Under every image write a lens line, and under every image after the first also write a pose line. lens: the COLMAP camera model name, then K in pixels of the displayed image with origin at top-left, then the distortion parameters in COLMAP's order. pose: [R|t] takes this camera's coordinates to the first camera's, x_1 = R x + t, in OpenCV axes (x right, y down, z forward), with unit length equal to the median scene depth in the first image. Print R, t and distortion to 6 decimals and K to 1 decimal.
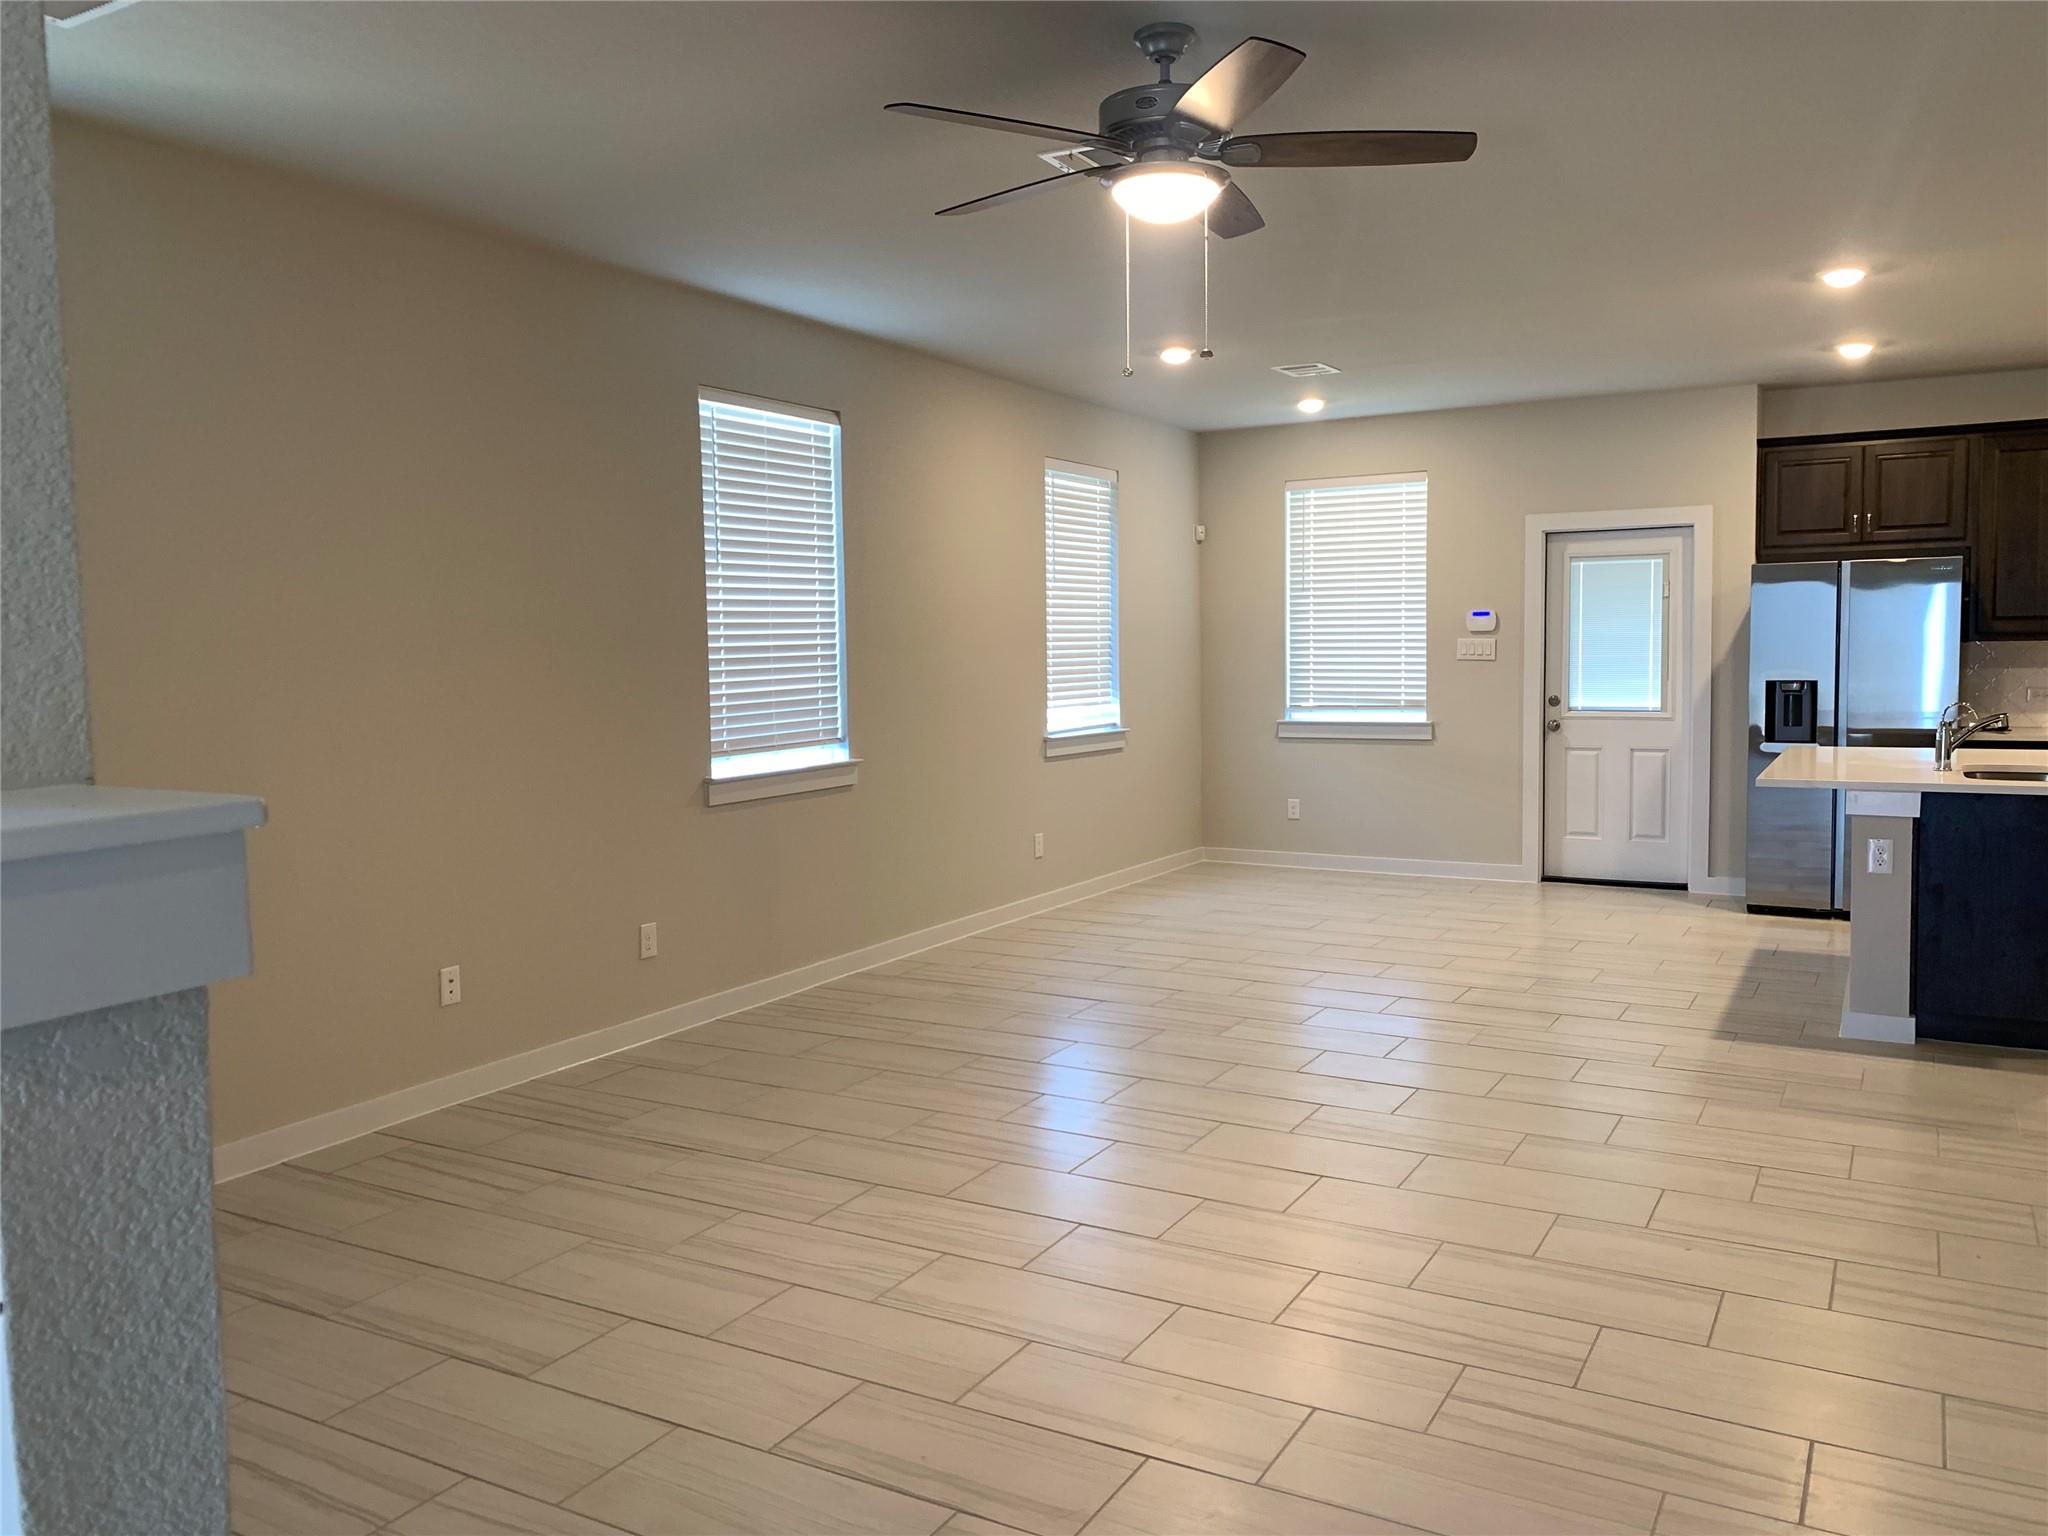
lens RADIAL K [[1559.2, 0, 1035.9], [0, 1559.2, 758.7], [0, 0, 1]] dist [0.121641, -0.247136]
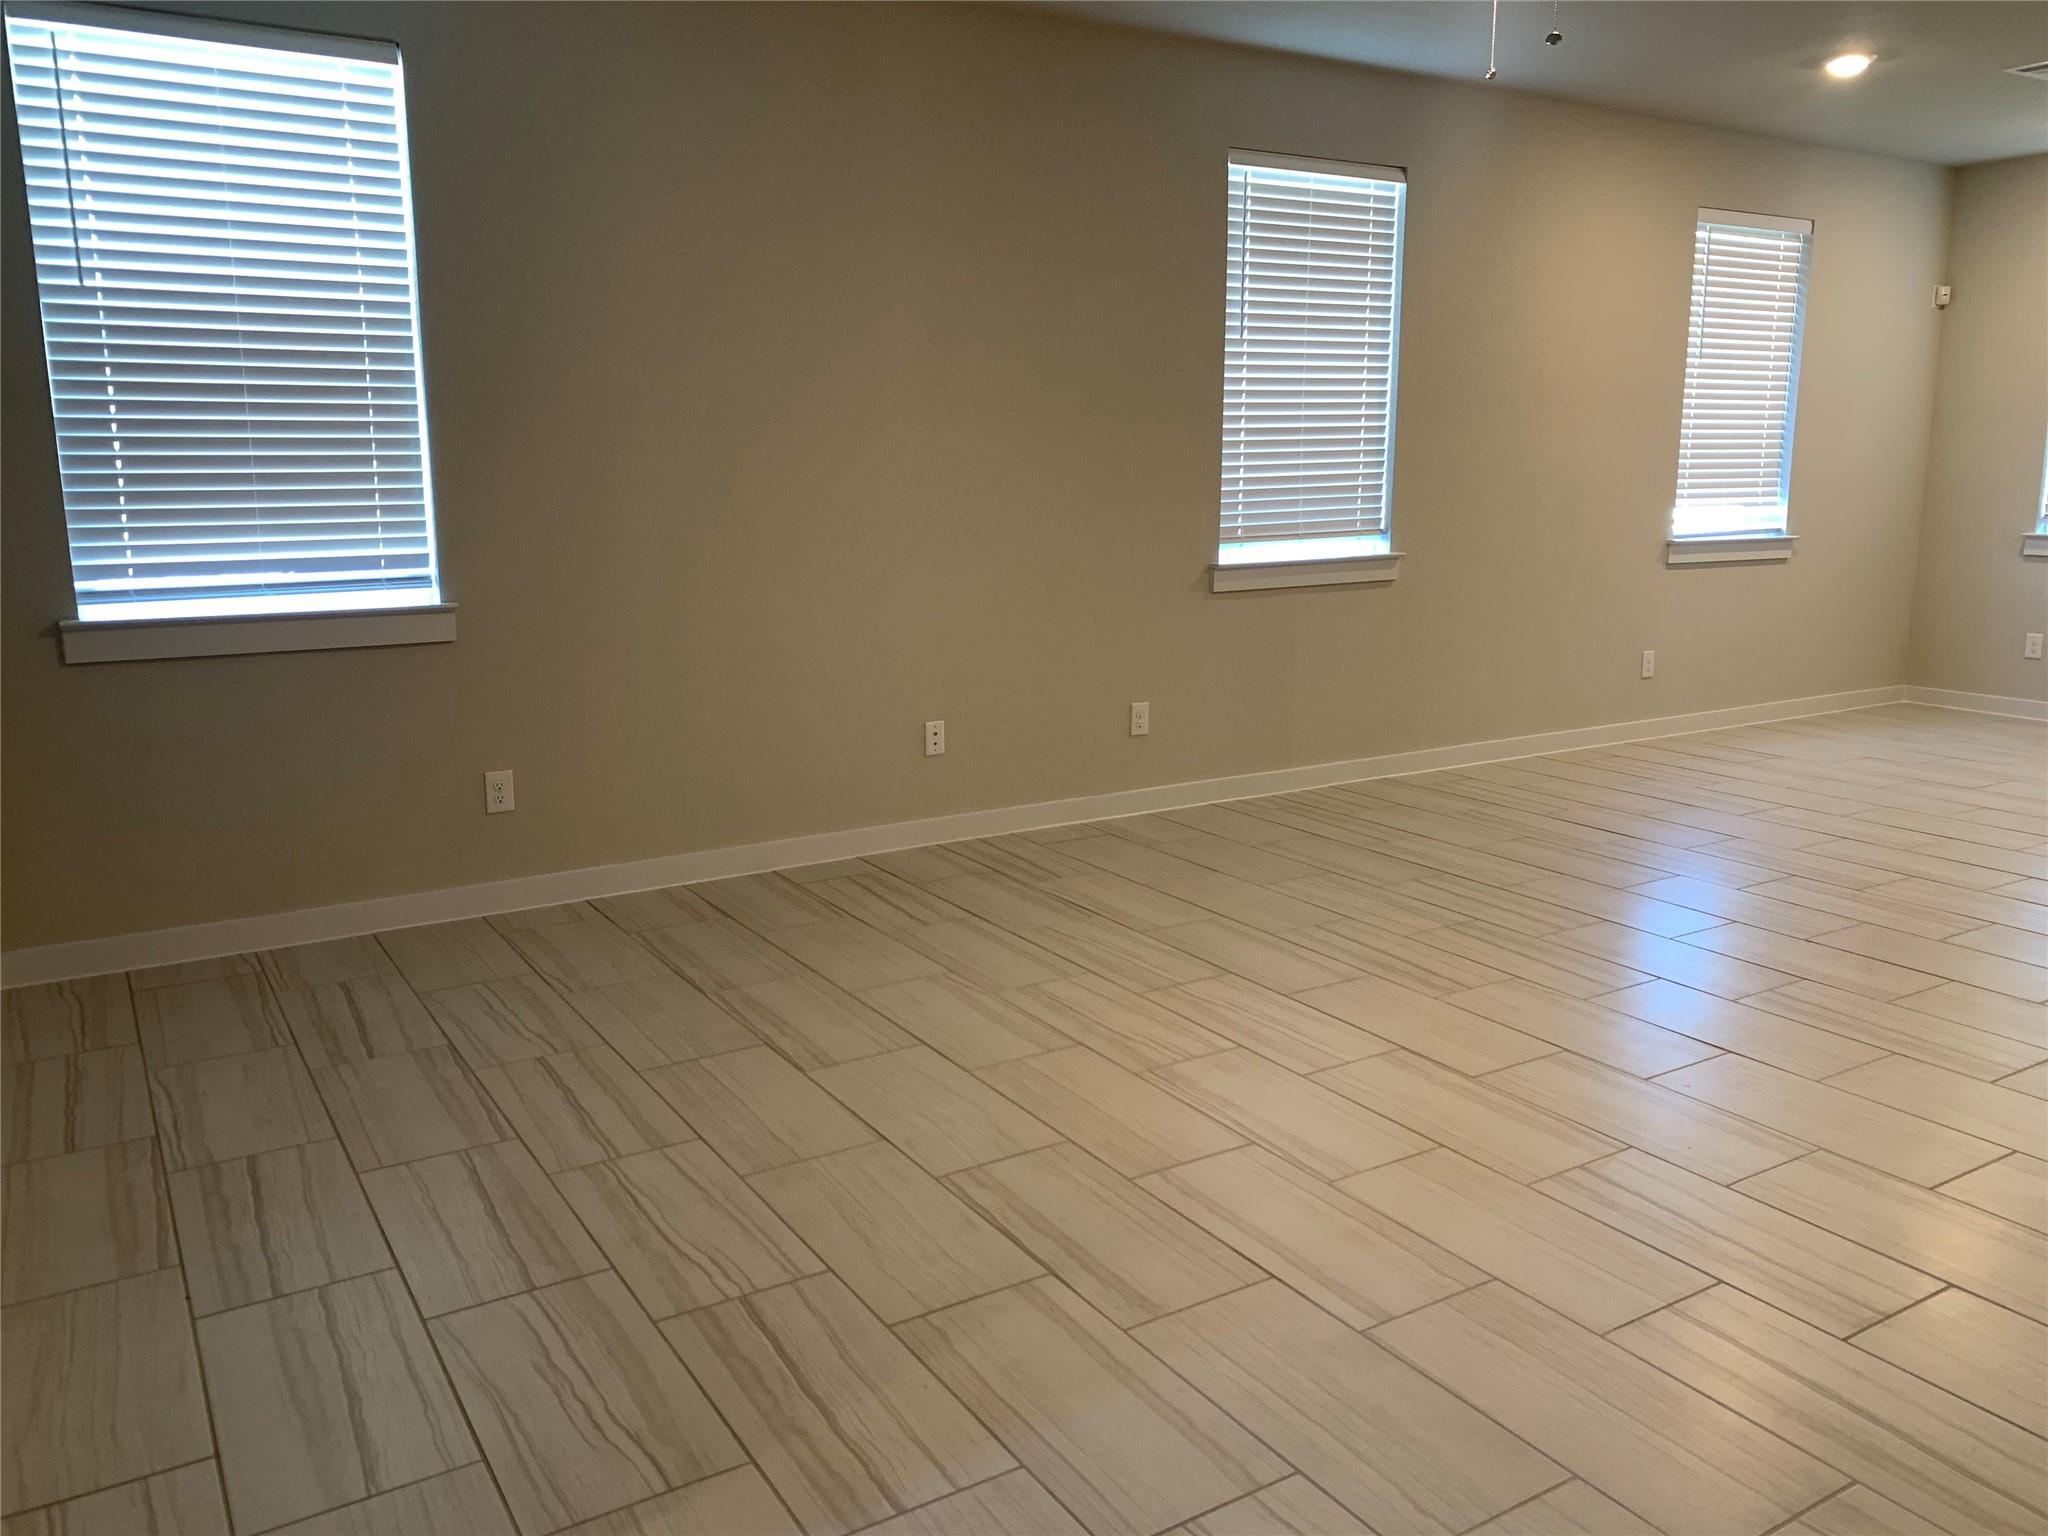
lens RADIAL K [[1555.0, 0, 1021.1], [0, 1555.0, 749.7], [0, 0, 1]] dist [0.076775, -0.093807]
pose [[0.876423, 0.097747, -0.471517, 0.151184], [-0.044155, 0.991369, 0.123442, 0.012559], [0.479514, -0.087368, 0.873174, 0.067442]]
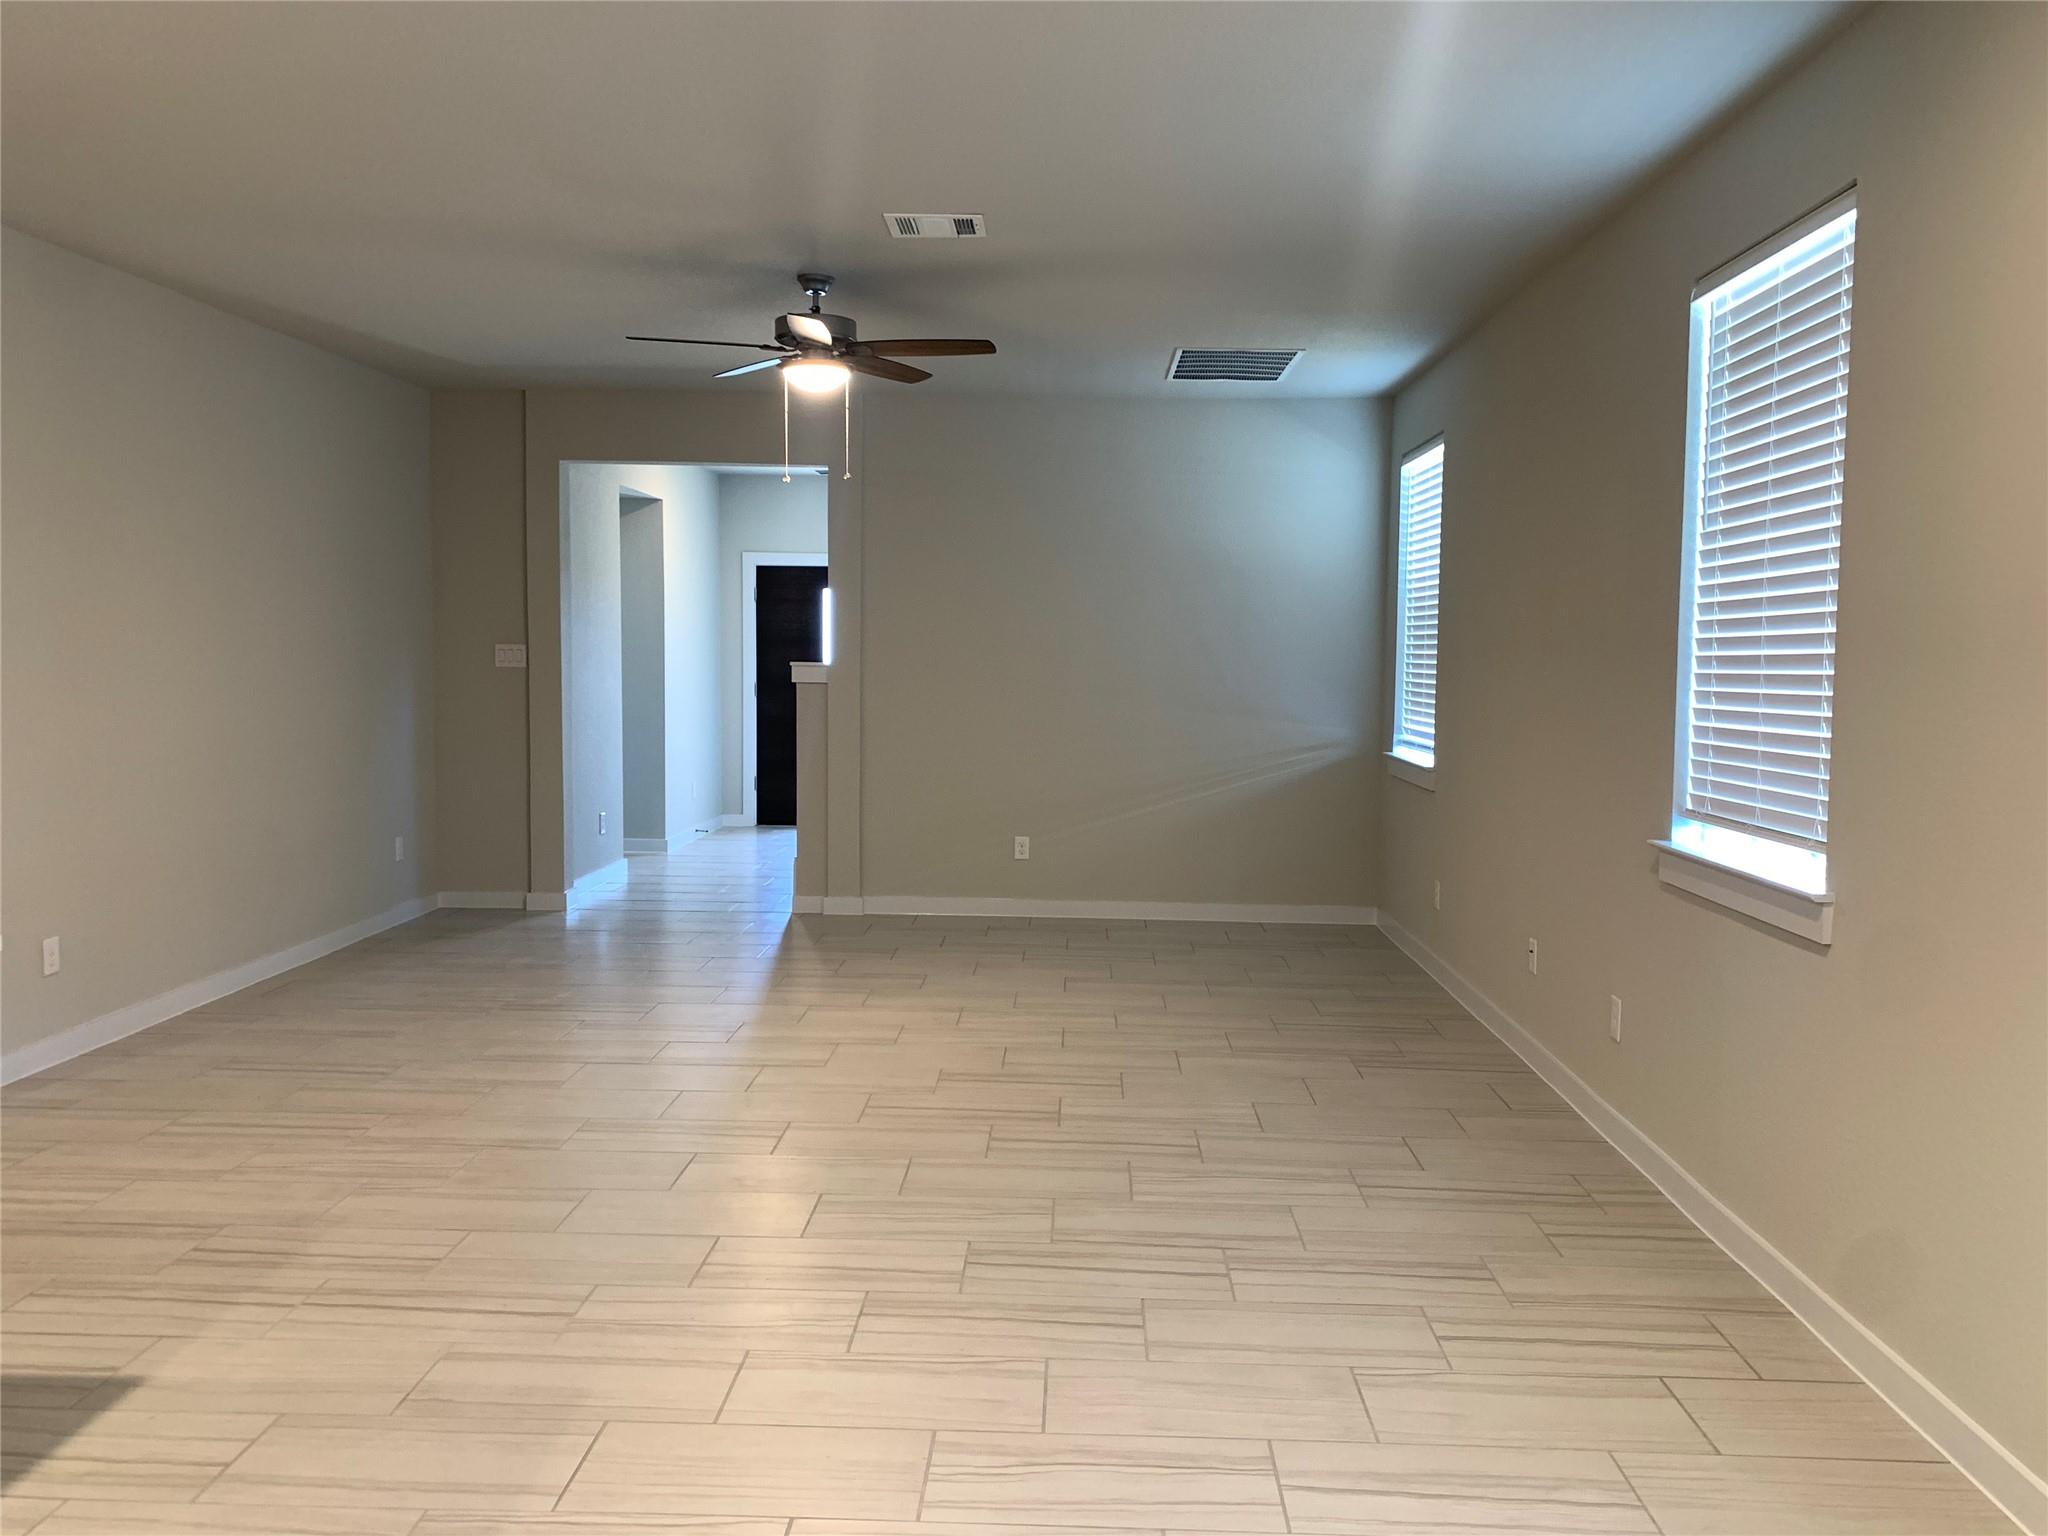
lens RADIAL K [[1559.2, 0, 1035.9], [0, 1559.2, 758.7], [0, 0, 1]] dist [0.121641, -0.247136]
pose [[-0.888930, 0.034034, -0.456776, 0.349694], [-0.032546, 0.990022, 0.137105, -0.107004], [0.456884, 0.136743, -0.878953, 1.412191]]
